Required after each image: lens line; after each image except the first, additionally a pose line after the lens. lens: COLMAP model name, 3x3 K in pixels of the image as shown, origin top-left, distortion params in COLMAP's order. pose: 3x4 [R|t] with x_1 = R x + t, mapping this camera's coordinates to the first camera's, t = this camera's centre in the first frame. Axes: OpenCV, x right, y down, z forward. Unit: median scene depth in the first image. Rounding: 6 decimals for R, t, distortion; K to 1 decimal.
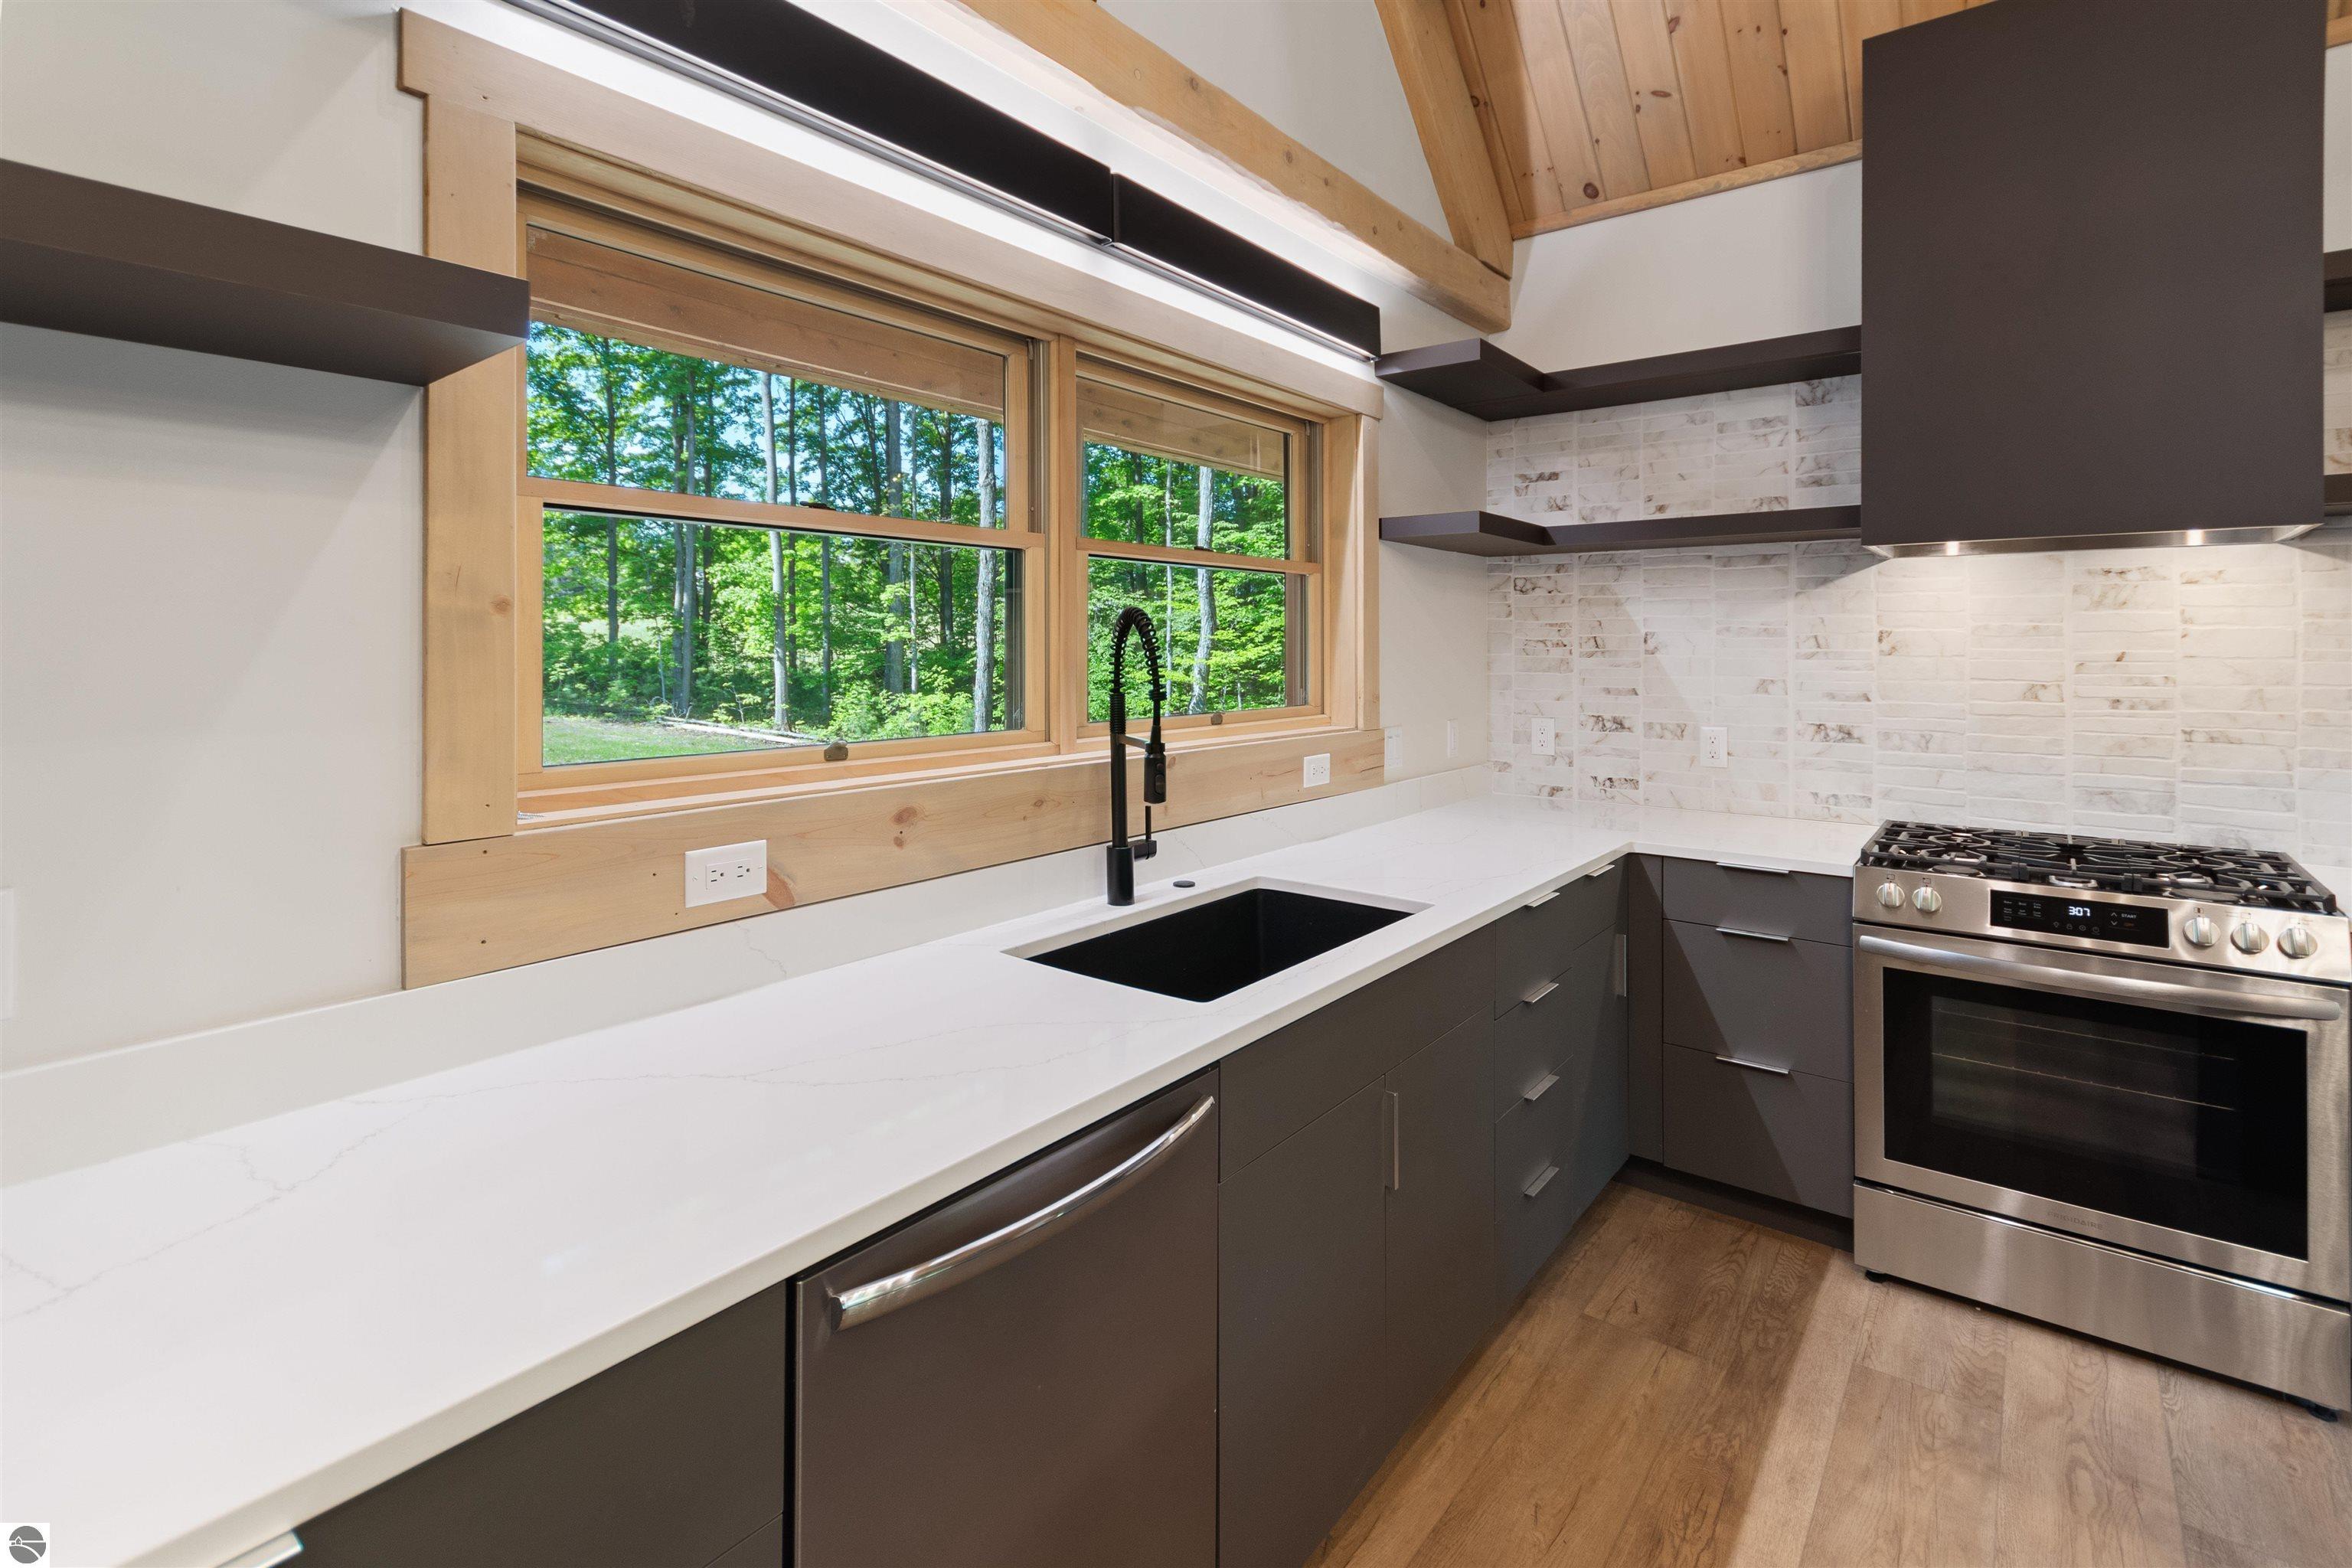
lens RADIAL K [[1069.3, 0, 1176.4], [0, 1069.3, 644.3], [0, 0, 1]] dist [0.006720, -0.001766]
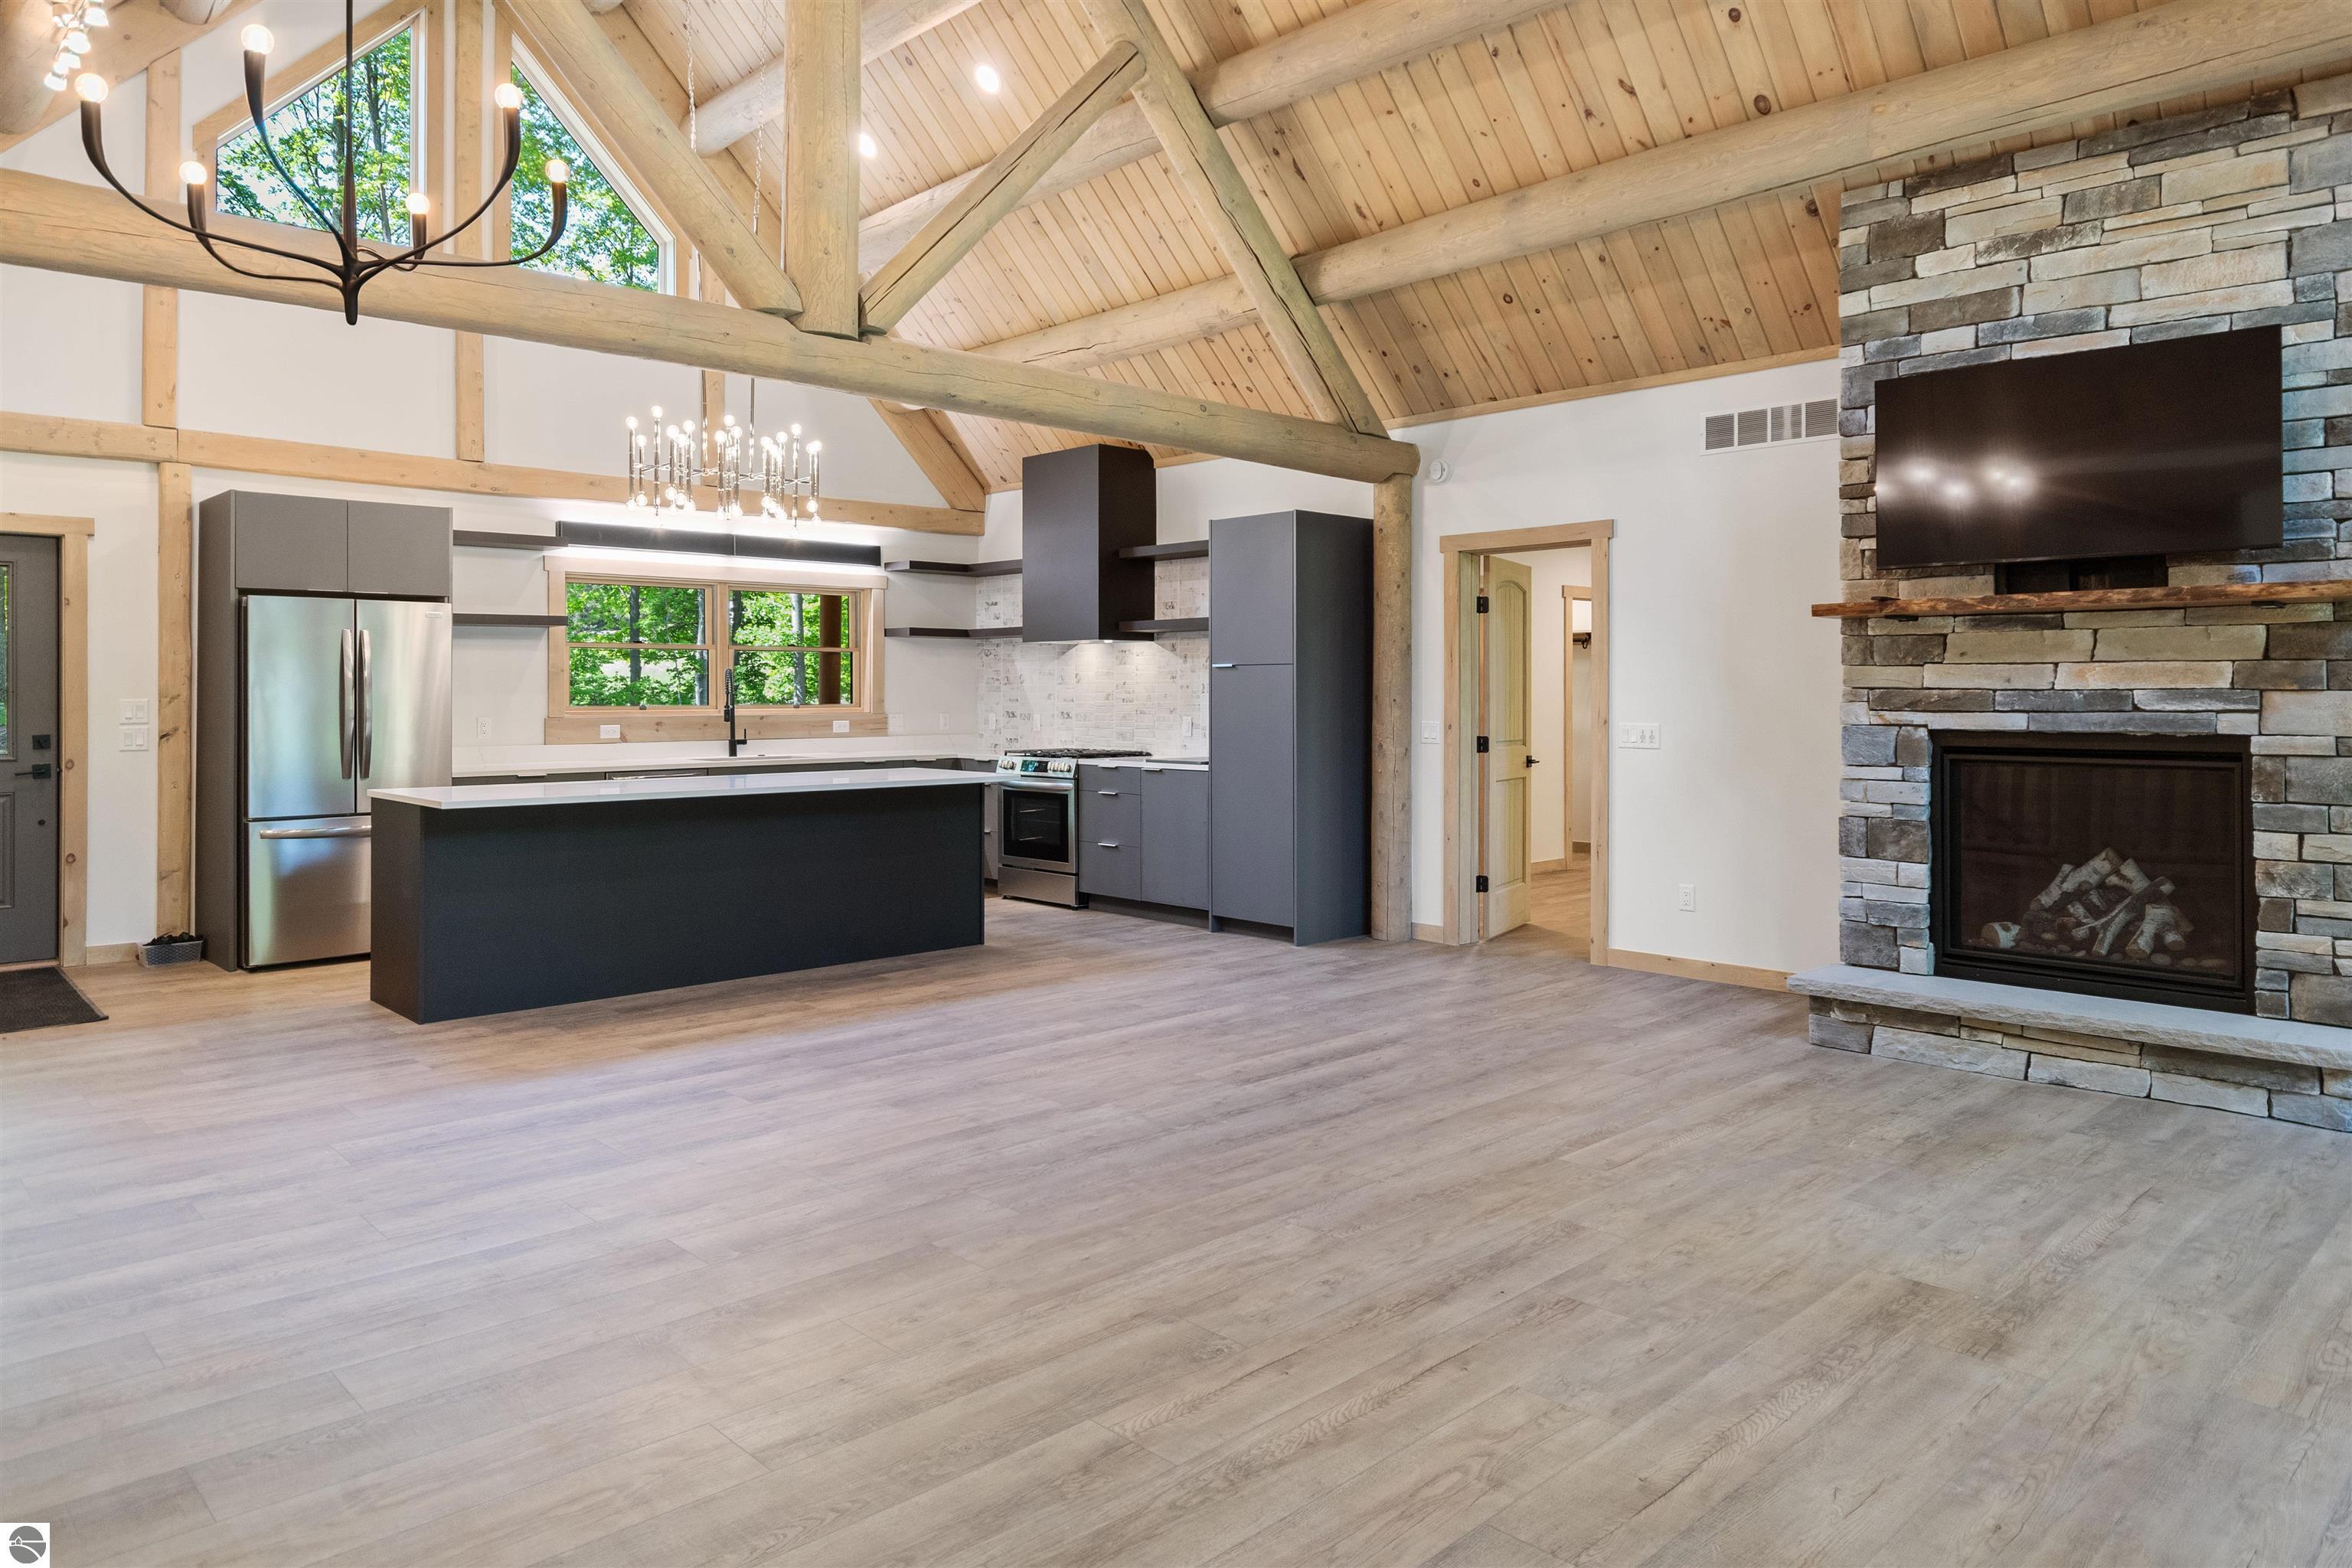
lens RADIAL K [[1484.6, 0, 1230.0], [0, 1484.6, 673.5], [0, 0, 1]] dist [-0.004631, 0.009047]
pose [[0.994239, -0.002907, -0.107146, 1.499654], [0.001831, 0.999947, -0.010137, 0.025044], [0.107170, 0.009883, 0.994192, -2.592469]]
